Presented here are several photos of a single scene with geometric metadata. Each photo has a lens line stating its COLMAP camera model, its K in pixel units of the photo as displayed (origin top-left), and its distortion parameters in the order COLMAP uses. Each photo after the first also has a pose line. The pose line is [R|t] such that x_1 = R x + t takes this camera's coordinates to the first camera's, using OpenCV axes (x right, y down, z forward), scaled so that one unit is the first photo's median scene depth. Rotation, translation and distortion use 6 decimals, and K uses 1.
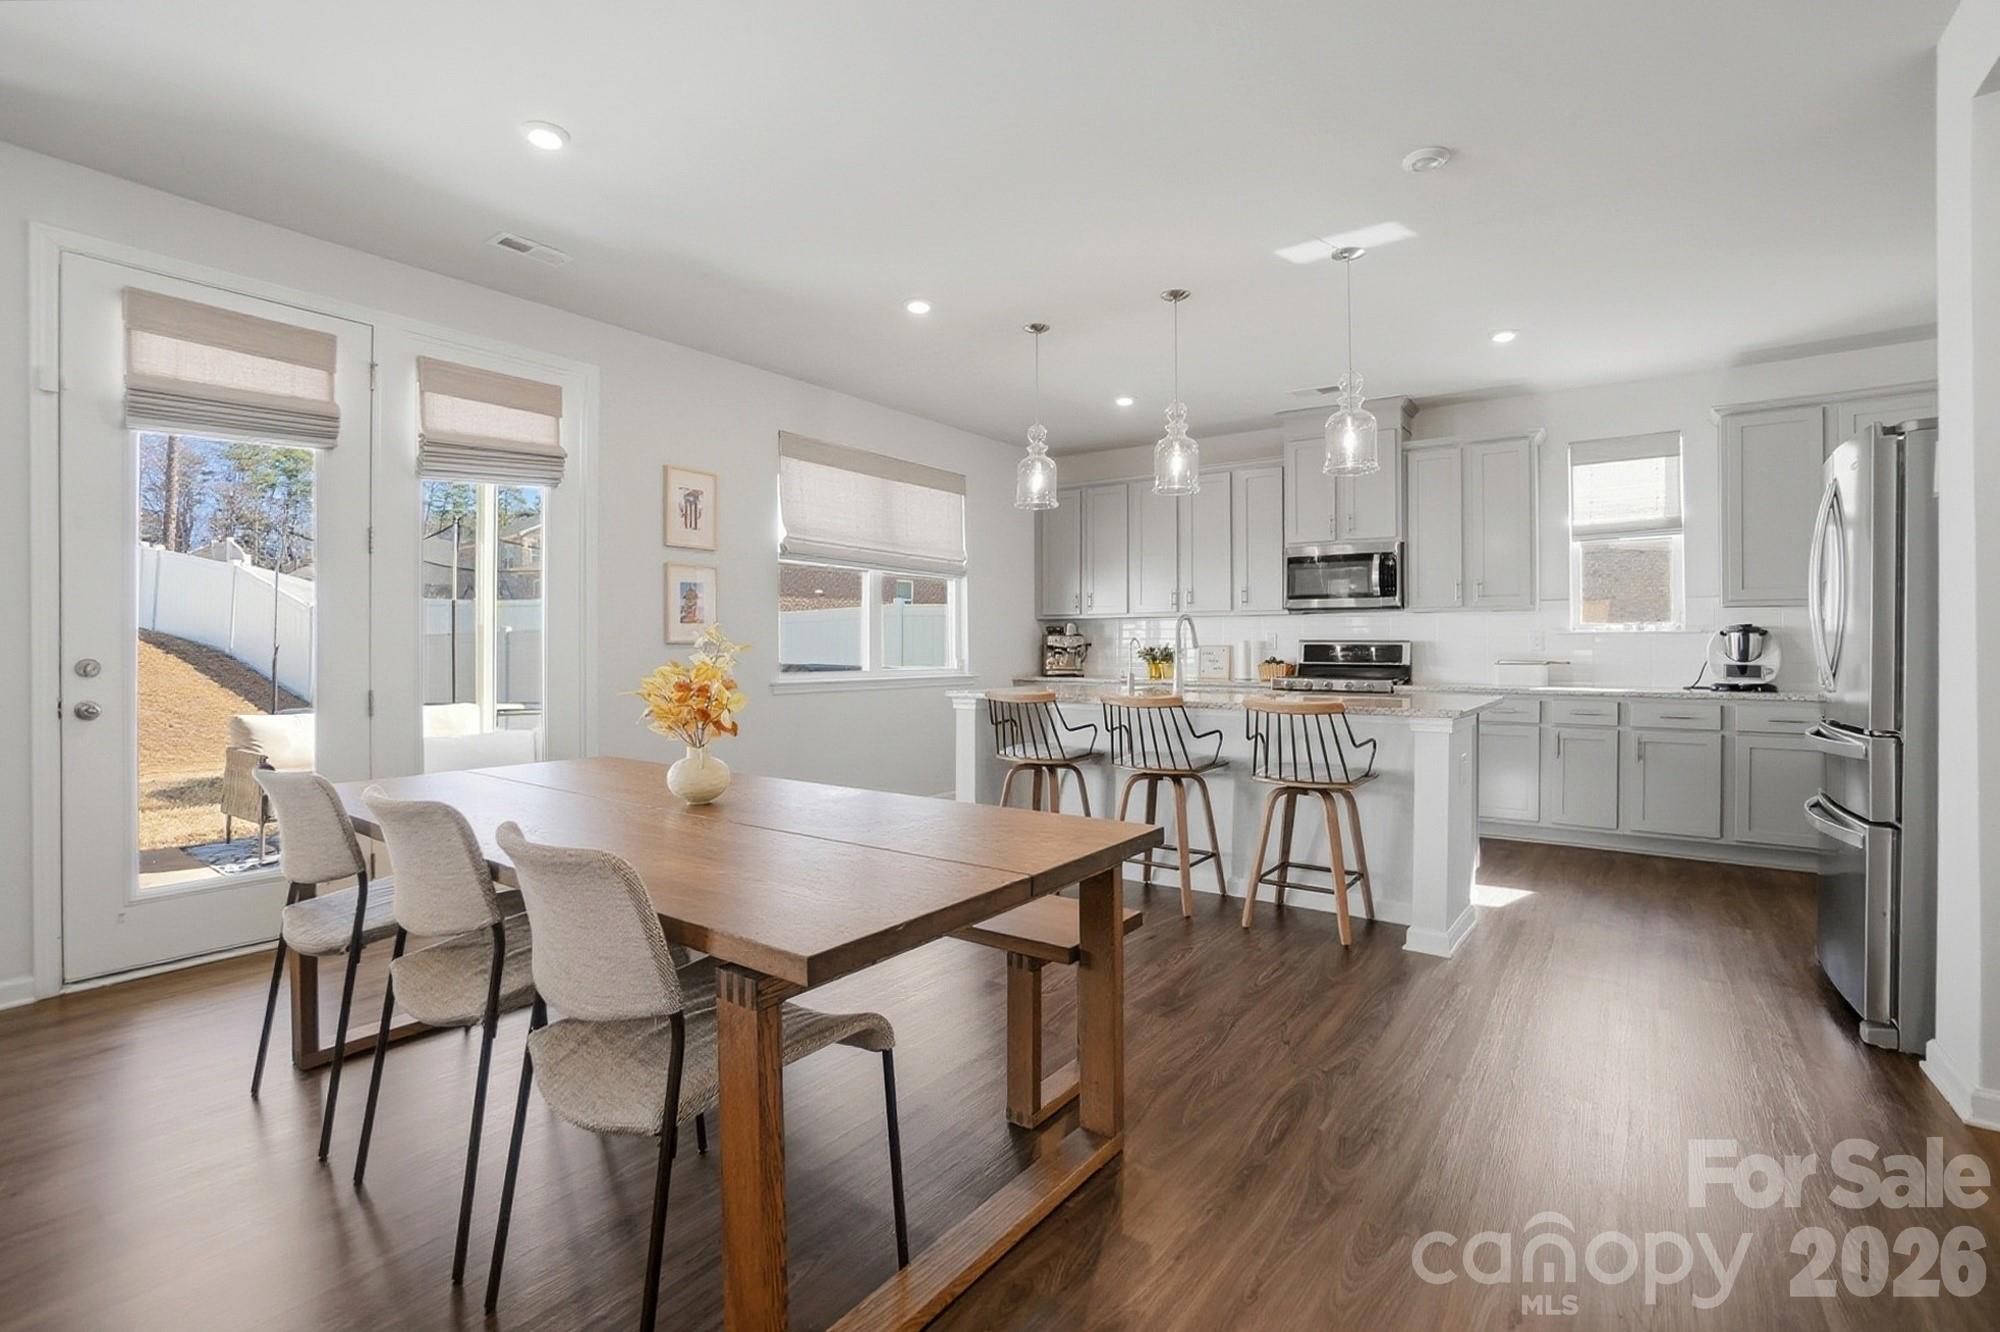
lens RADIAL K [[894.2, 0, 999.1], [0, 894.2, 652.1], [0, 0, 1]] dist [-0.016895, 0.000831]
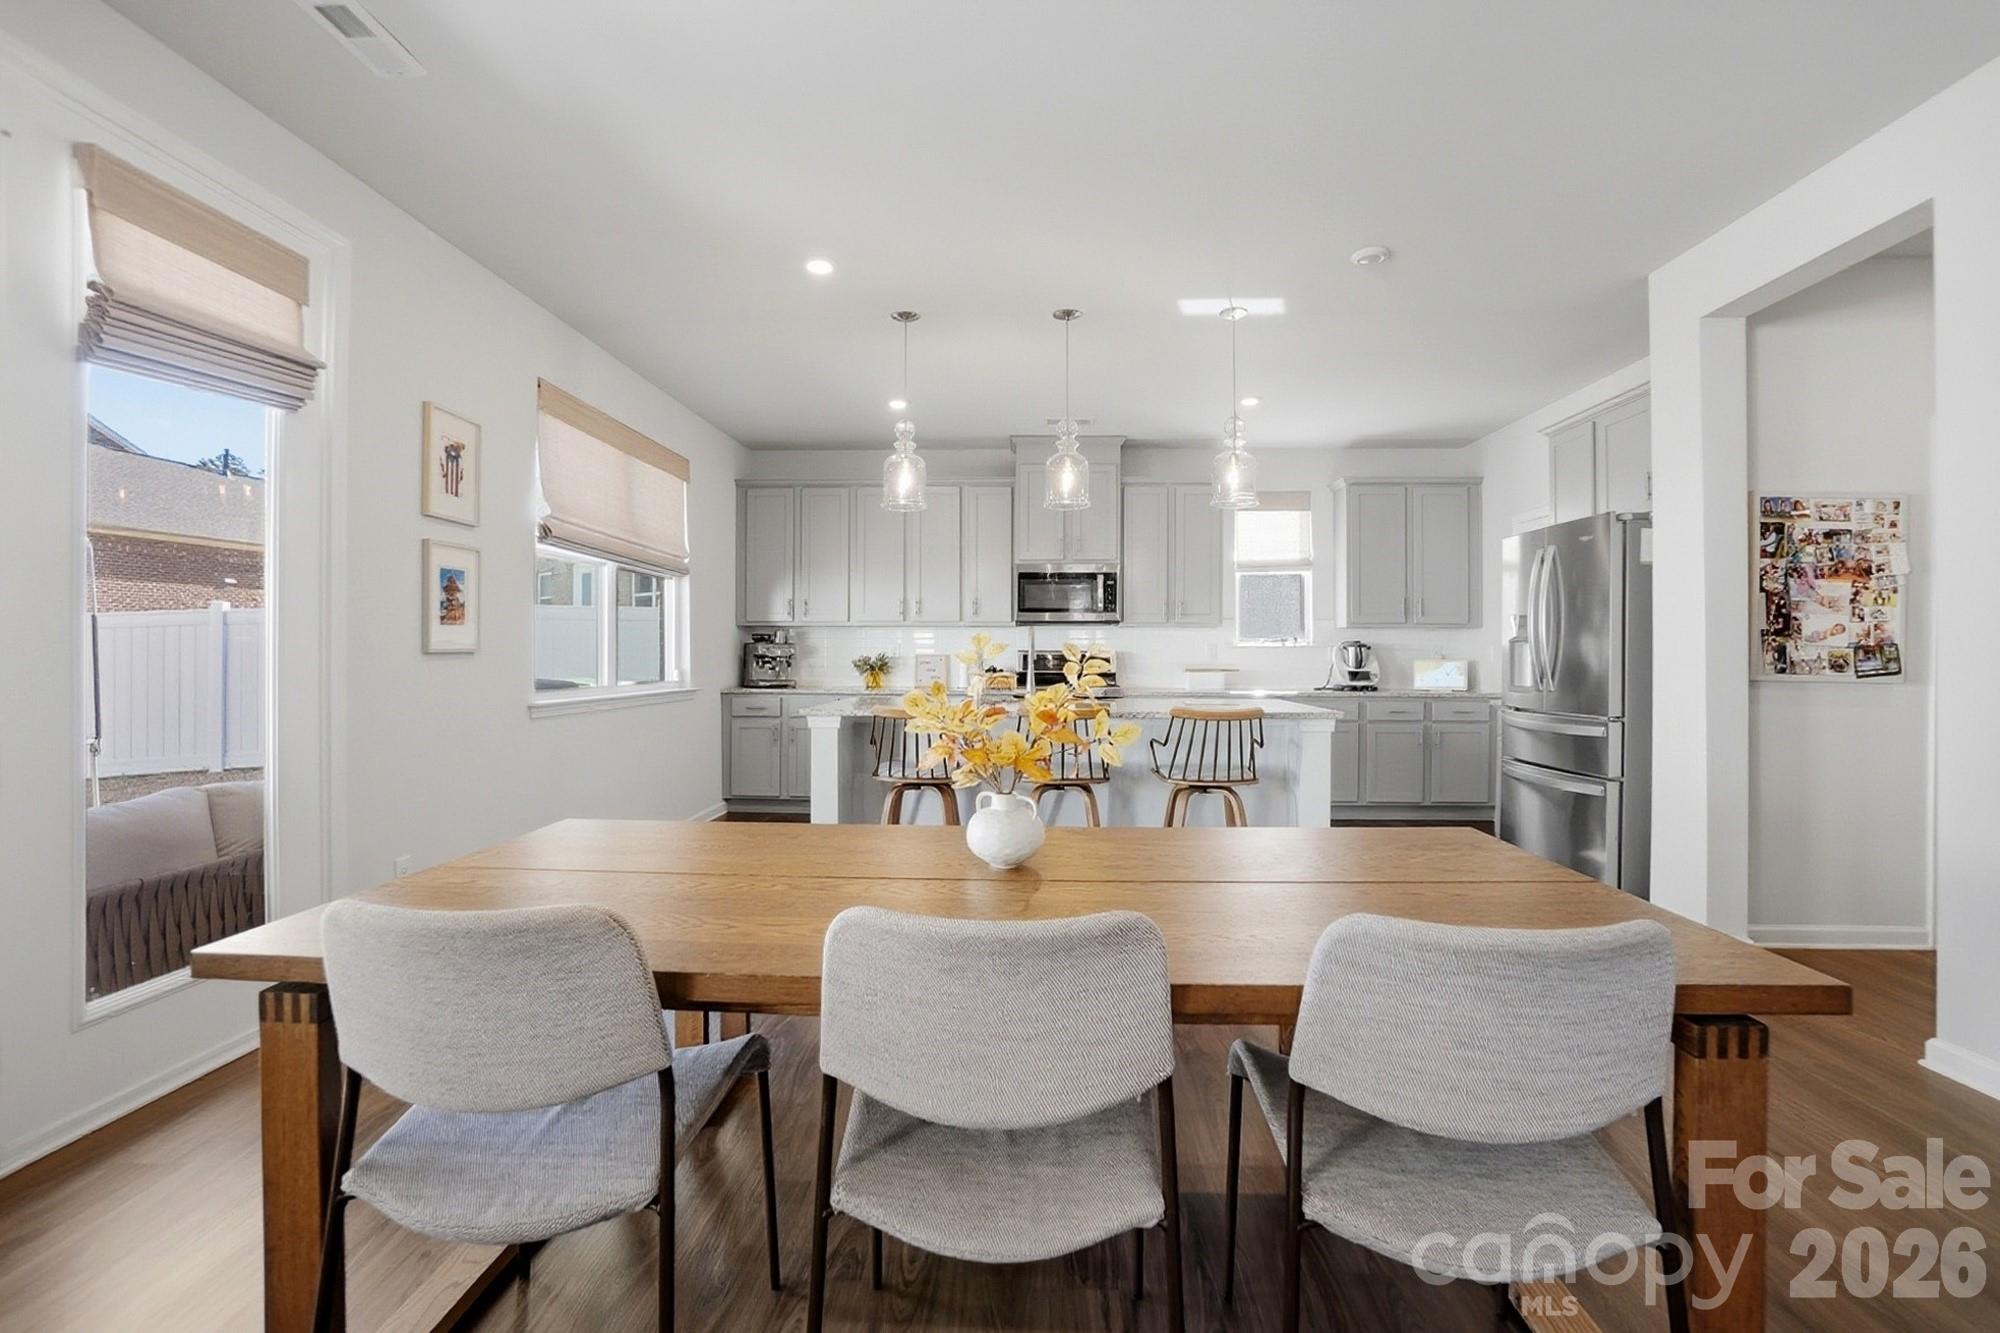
lens RADIAL K [[893.9, 0, 973.6], [0, 893.9, 657.7], [0, 0, 1]] dist [0.000325, 0.000409]
pose [[0.845252, -0.000206, 0.534368, -0.332544], [0.000833, 0.999999, -0.000933, -0.004531], [-0.534367, 0.001233, 0.845251, 0.144548]]
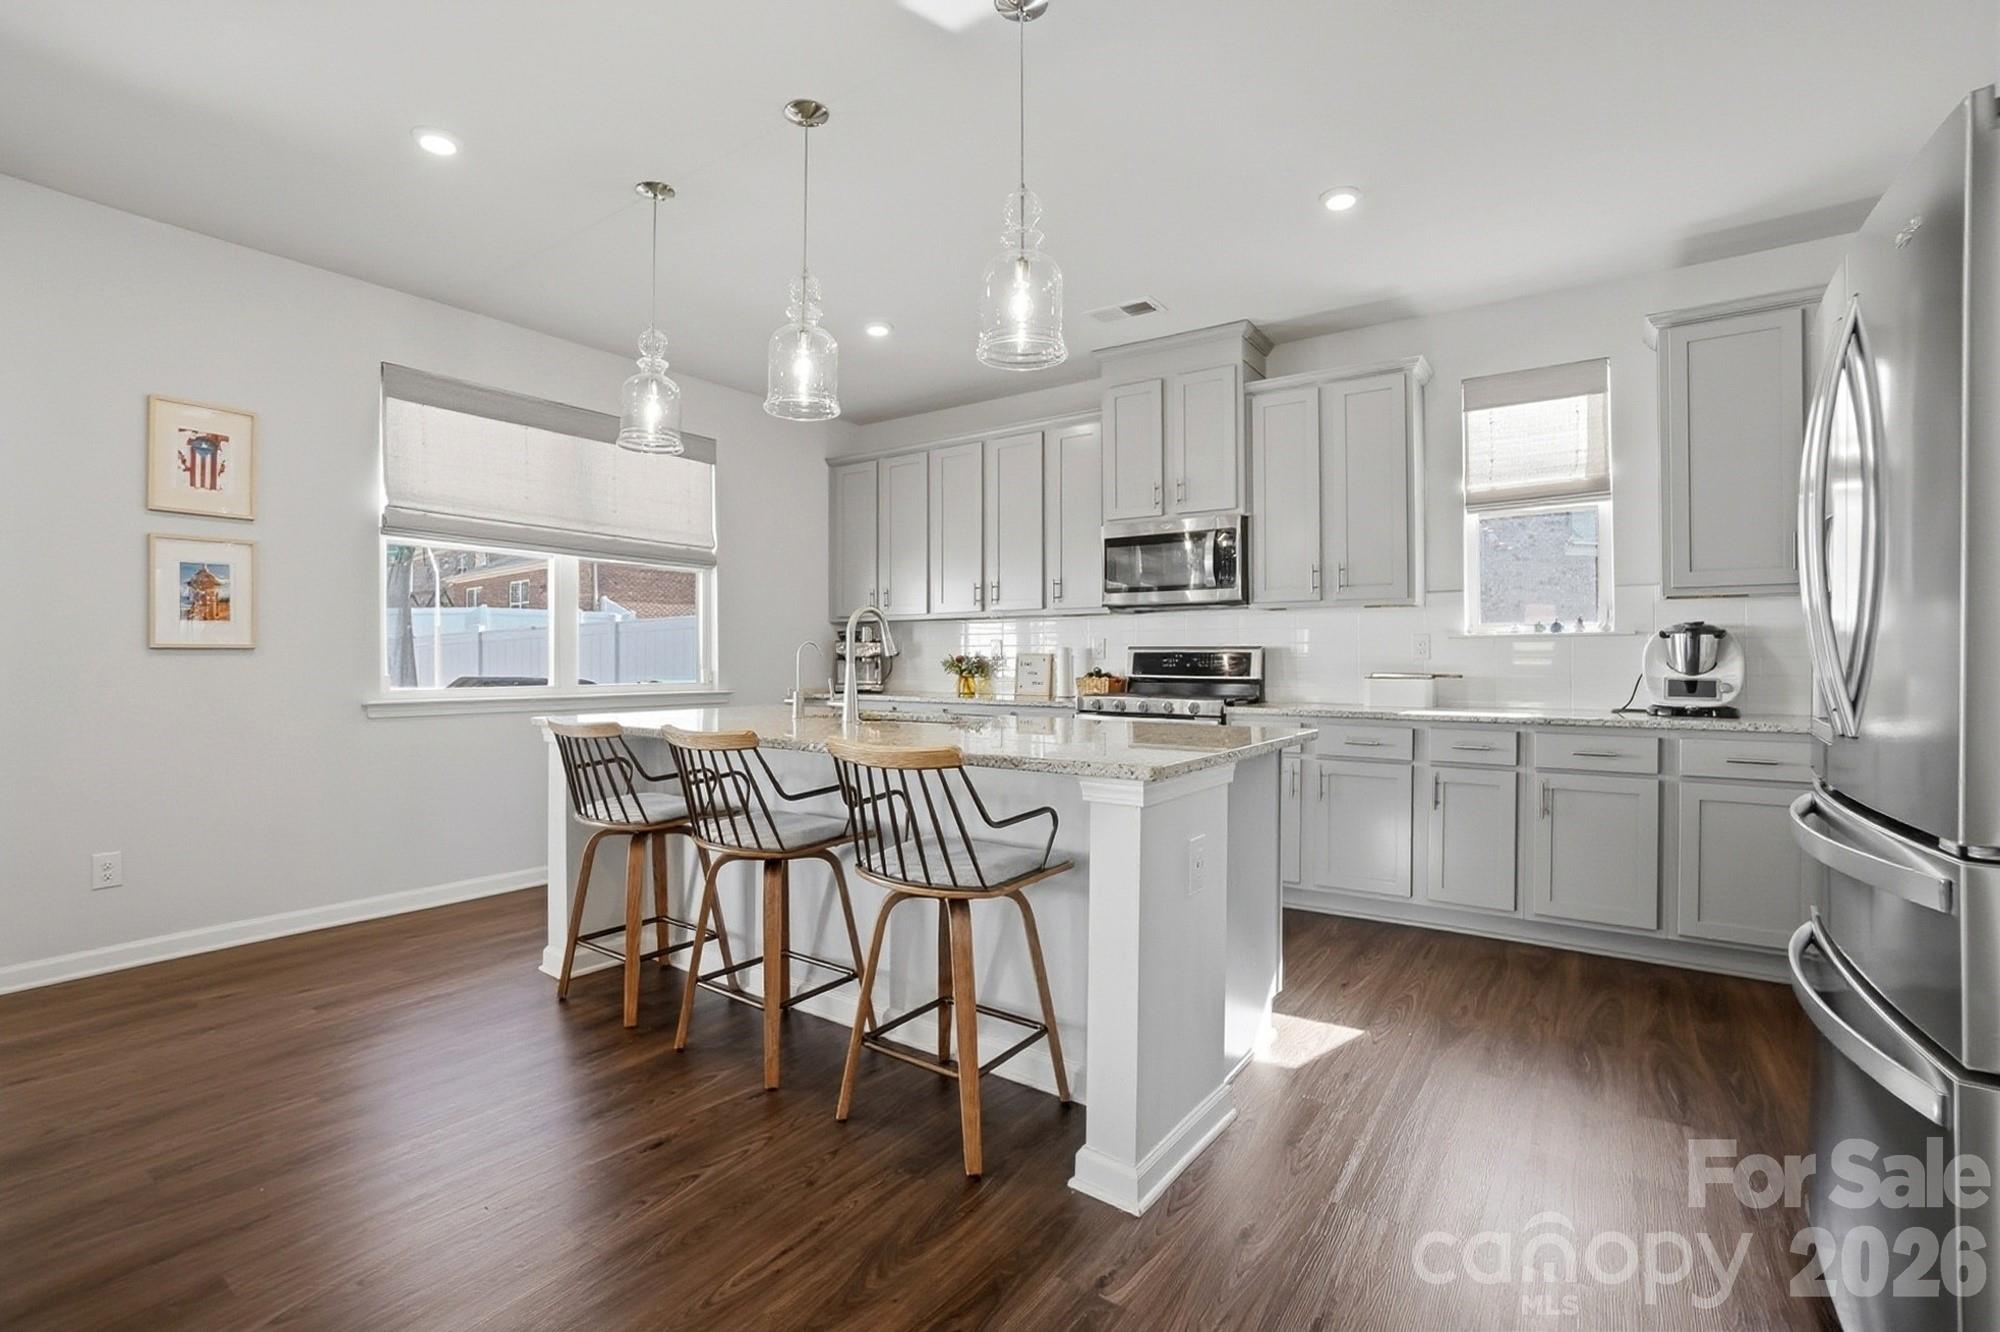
lens RADIAL K [[888.7, 0, 976.5], [0, 888.7, 664.1], [0, 0, 1]] dist [-0.022411, 0.000597]
pose [[0.999991, -0.000011, 0.004289, 0.237242], [0.000011, 1.000000, -0.000154, 0.002017], [-0.004289, 0.000154, 0.999991, 0.268662]]
